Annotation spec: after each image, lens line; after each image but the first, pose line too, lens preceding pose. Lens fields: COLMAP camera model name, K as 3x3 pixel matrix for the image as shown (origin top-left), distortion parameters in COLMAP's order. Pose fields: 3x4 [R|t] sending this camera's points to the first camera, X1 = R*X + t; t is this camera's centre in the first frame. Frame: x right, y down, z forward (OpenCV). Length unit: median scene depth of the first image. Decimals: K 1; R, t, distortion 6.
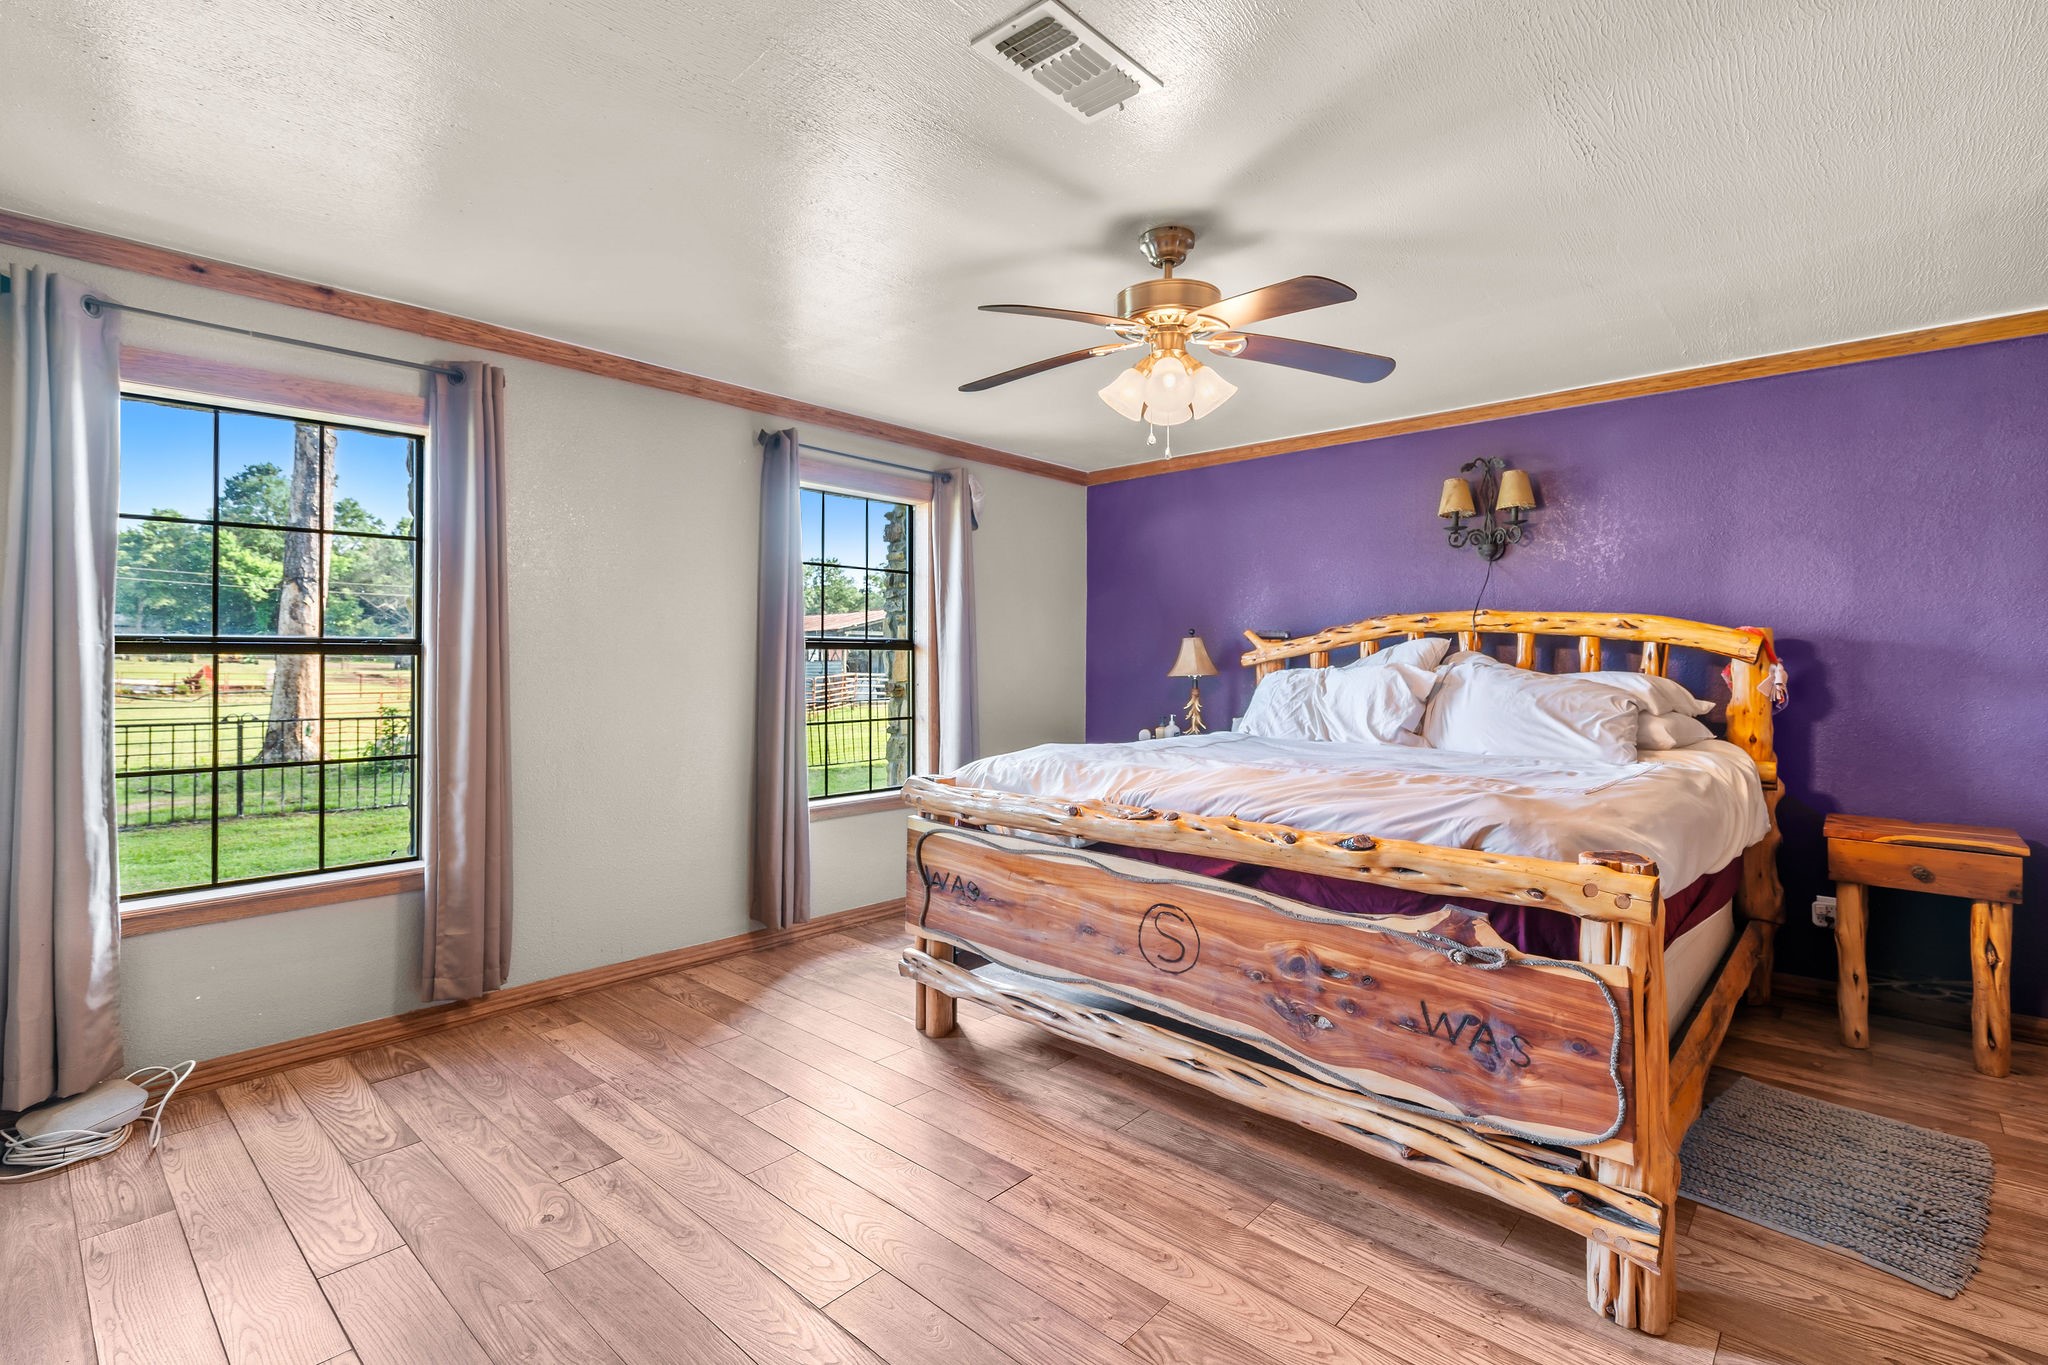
lens RADIAL K [[952.4, 0, 1028.3], [0, 952.4, 655.3], [0, 0, 1]] dist [-0.000278, 0.000152]
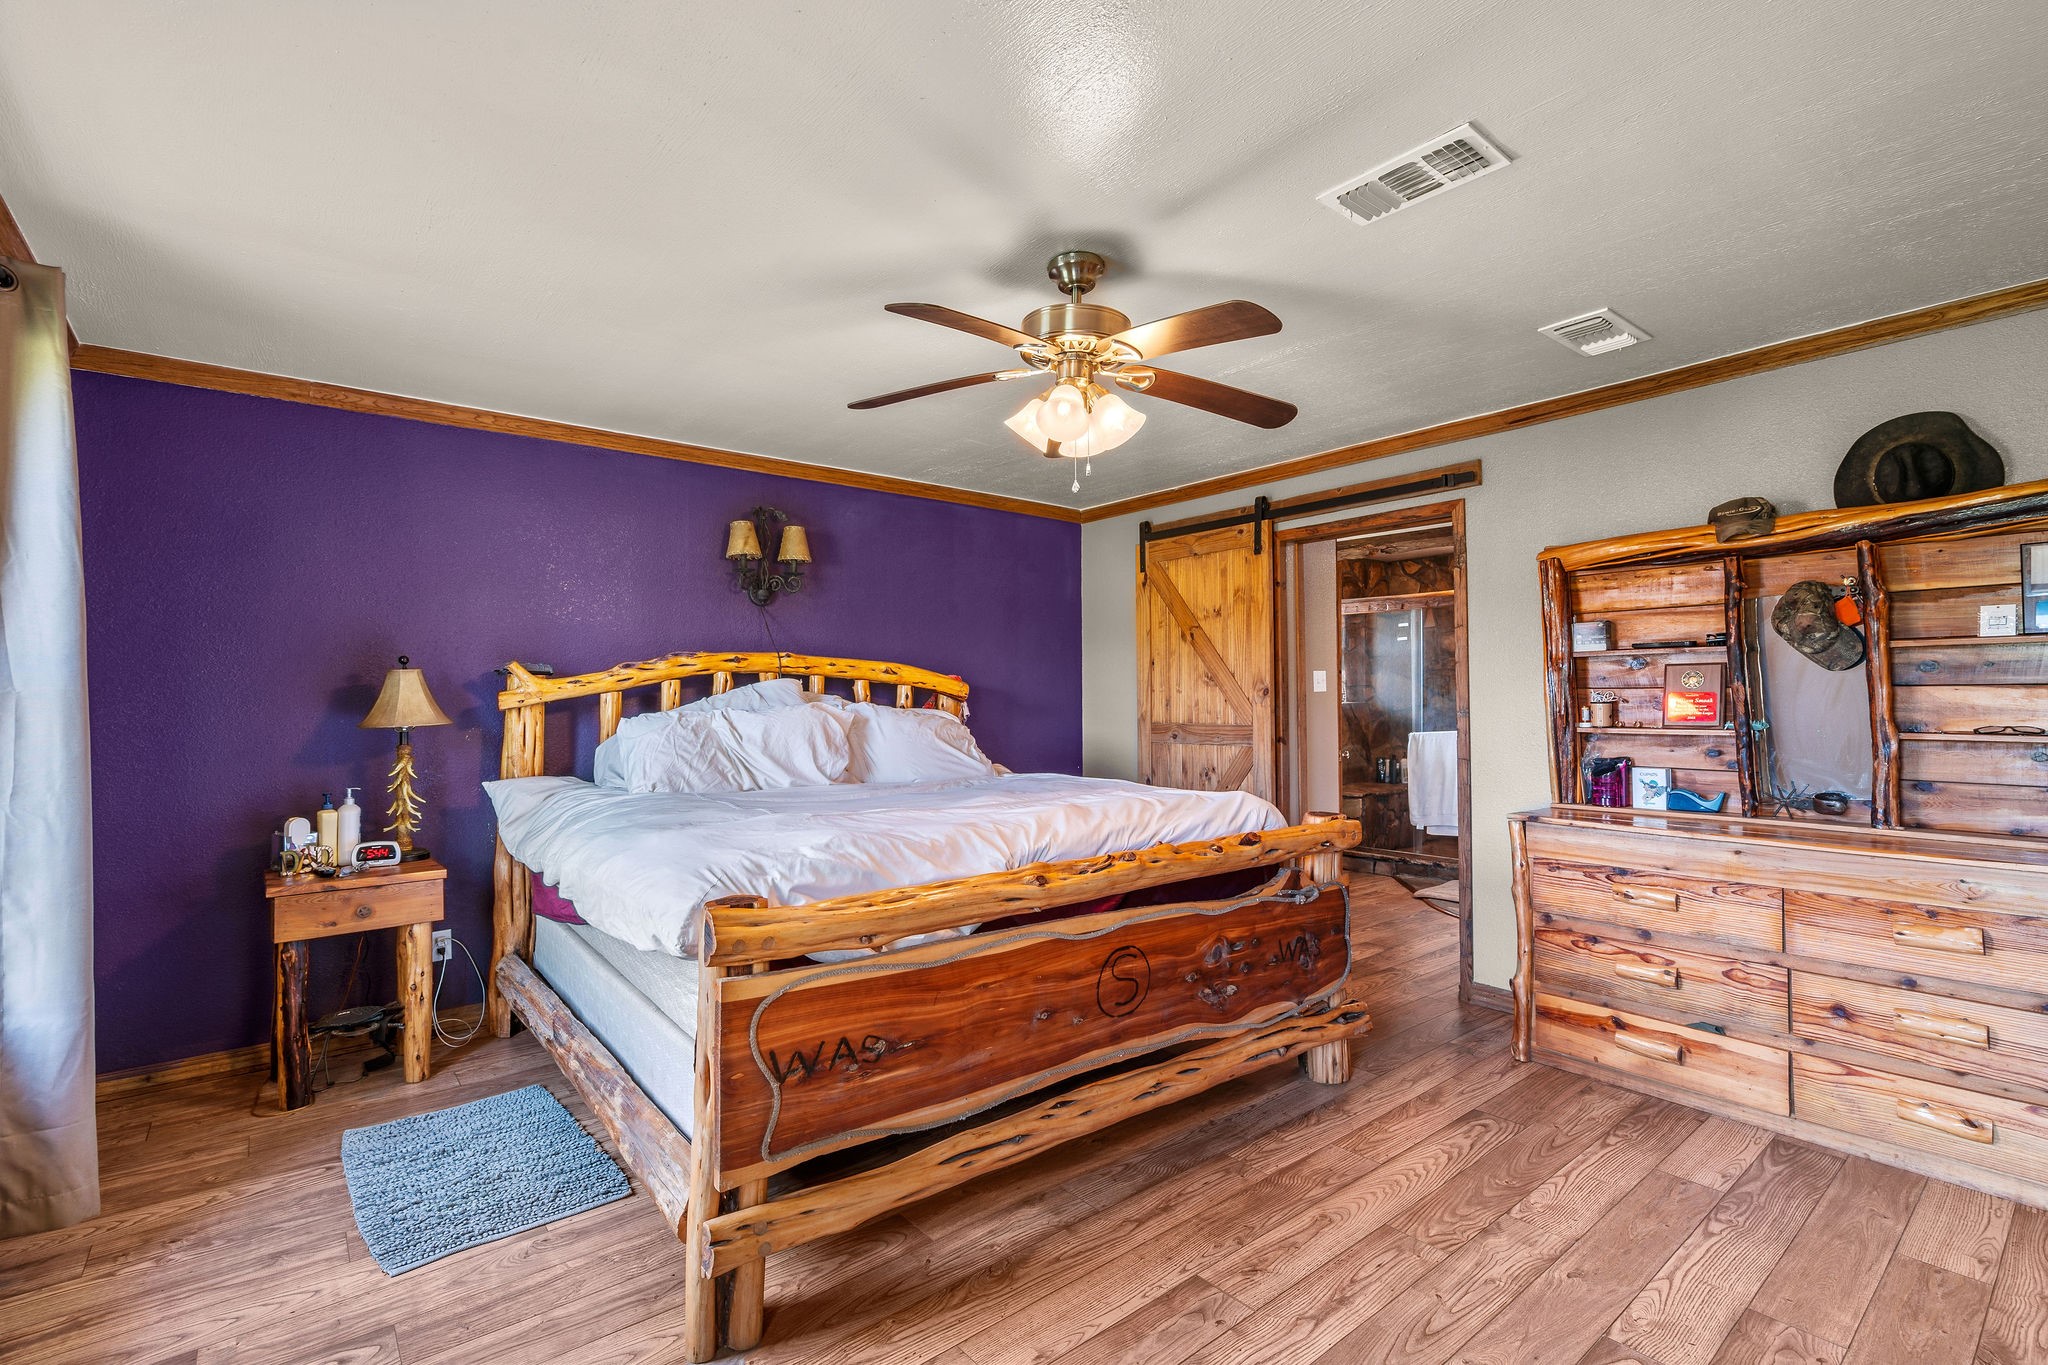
lens RADIAL K [[928.1, 0, 1024.0], [0, 928.1, 682.5], [0, 0, 1]] dist [-0.001137, 0.000056]
pose [[0.148709, 0.013817, 0.988784, -0.789261], [-0.000856, 0.999904, -0.013843, -0.000323], [-0.988881, 0.001213, 0.148707, 0.911882]]
